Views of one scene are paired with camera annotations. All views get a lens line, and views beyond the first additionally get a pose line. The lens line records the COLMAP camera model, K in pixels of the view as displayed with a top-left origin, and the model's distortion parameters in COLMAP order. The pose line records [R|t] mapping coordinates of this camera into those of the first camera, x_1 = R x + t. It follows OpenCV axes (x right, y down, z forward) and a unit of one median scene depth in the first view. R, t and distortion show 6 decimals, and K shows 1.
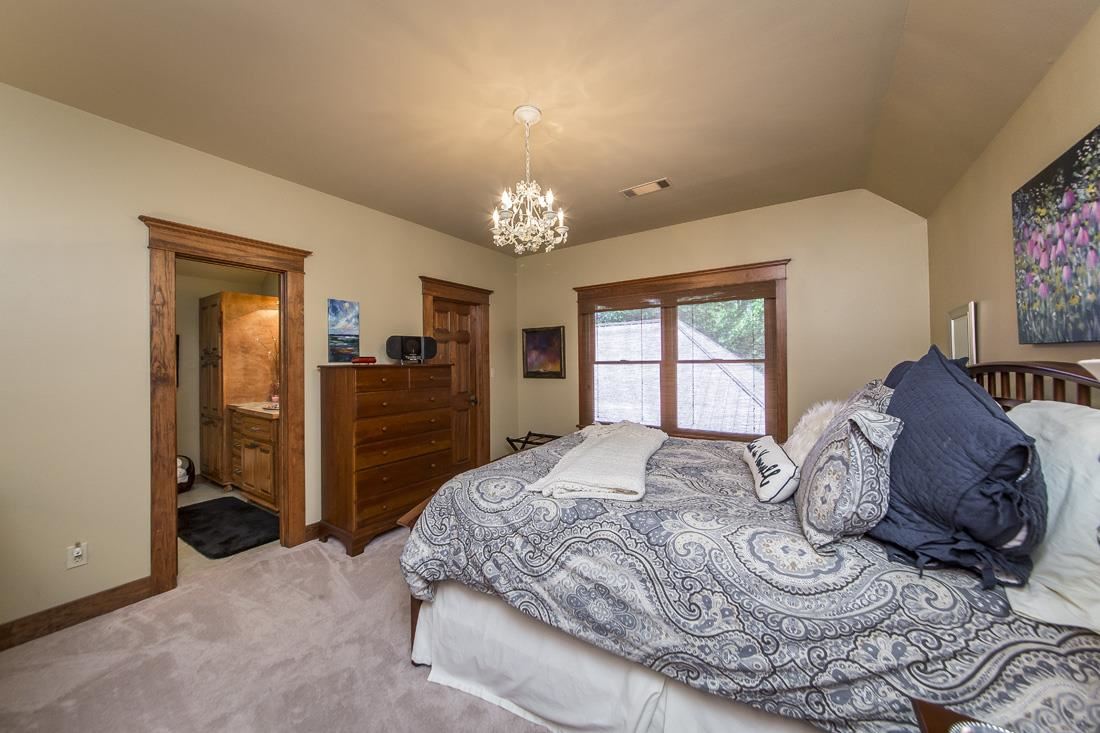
lens RADIAL K [[387.3, 0, 545.1], [0, 387.3, 365.5], [0, 0, 1]] dist [-0.007581, 0.000447]
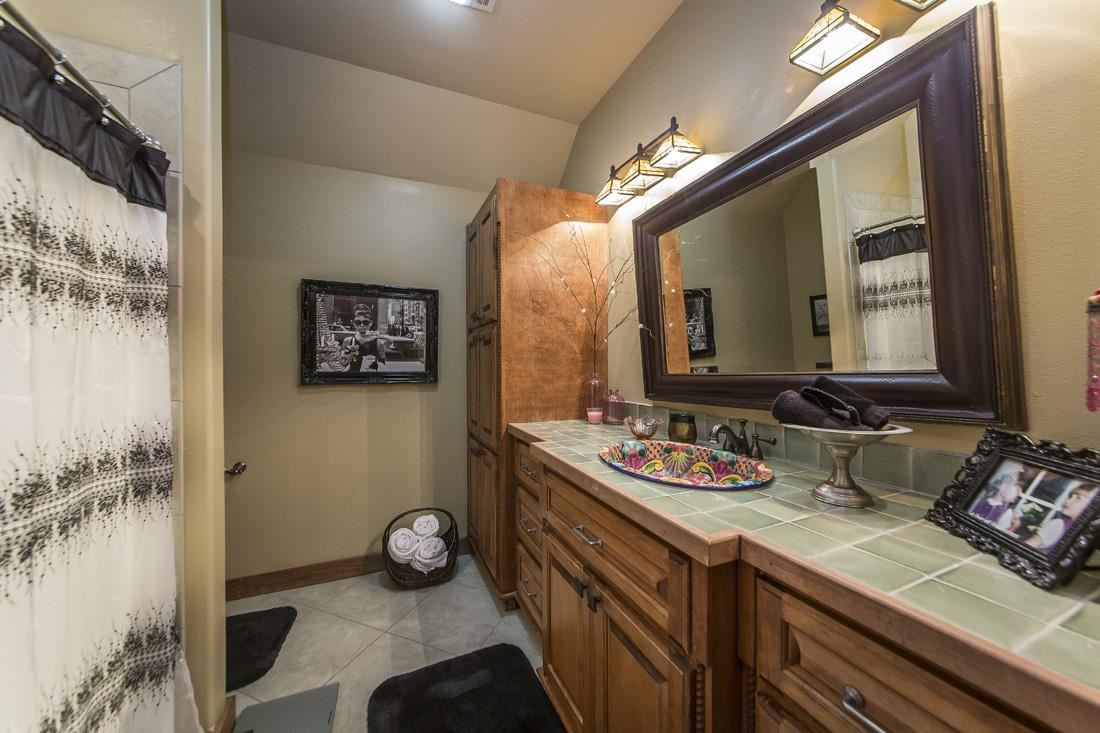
lens RADIAL K [[387.3, 0, 549.1], [0, 387.3, 365.7], [0, 0, 1]] dist [-0.007581, 0.000447]
pose [[0.845626, 0.012778, -0.533623, -0.517072], [-0.004517, 0.999849, 0.016784, 0.021441], [0.533757, -0.011782, 0.845556, 0.612649]]
